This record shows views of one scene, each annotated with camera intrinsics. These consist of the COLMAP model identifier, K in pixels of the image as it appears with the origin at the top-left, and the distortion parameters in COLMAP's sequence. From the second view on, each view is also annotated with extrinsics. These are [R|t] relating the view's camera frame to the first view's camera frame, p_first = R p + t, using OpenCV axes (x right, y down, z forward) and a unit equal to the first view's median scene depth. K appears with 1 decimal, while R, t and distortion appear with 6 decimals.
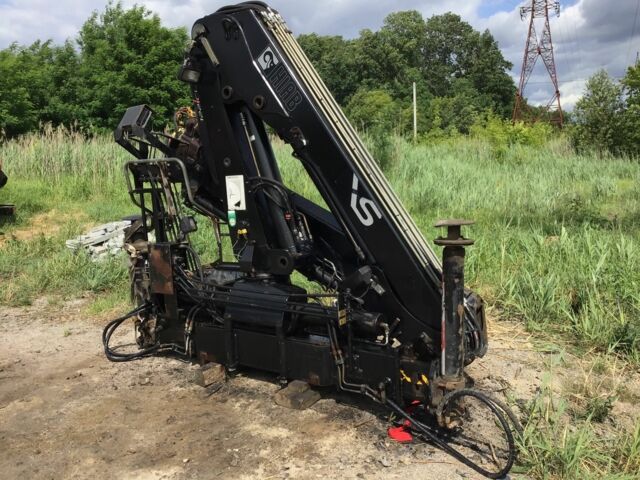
lens RADIAL K [[591.7, 0, 320.0], [0, 591.7, 240.0], [0, 0, 1]] dist [0.037126, 0.001641]
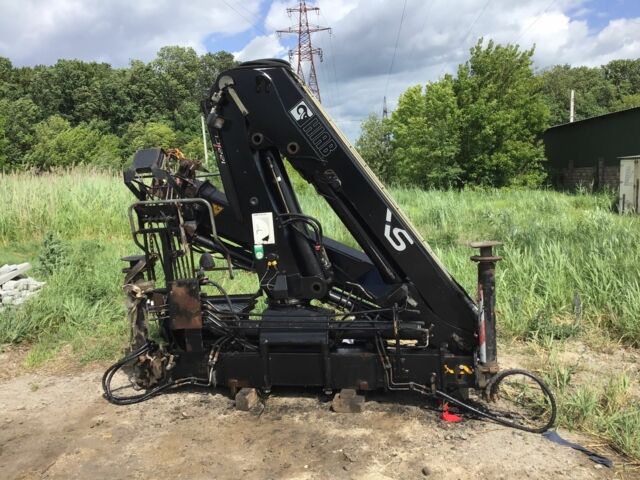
lens RADIAL K [[591.7, 0, 320.0], [0, 591.7, 240.0], [0, 0, 1]] dist [0.037126, 0.001641]
pose [[0.926235, -0.049685, 0.373657, -0.465006], [0.068179, 0.997008, -0.036432, -0.011587], [-0.370729, 0.059220, 0.926851, -0.058475]]
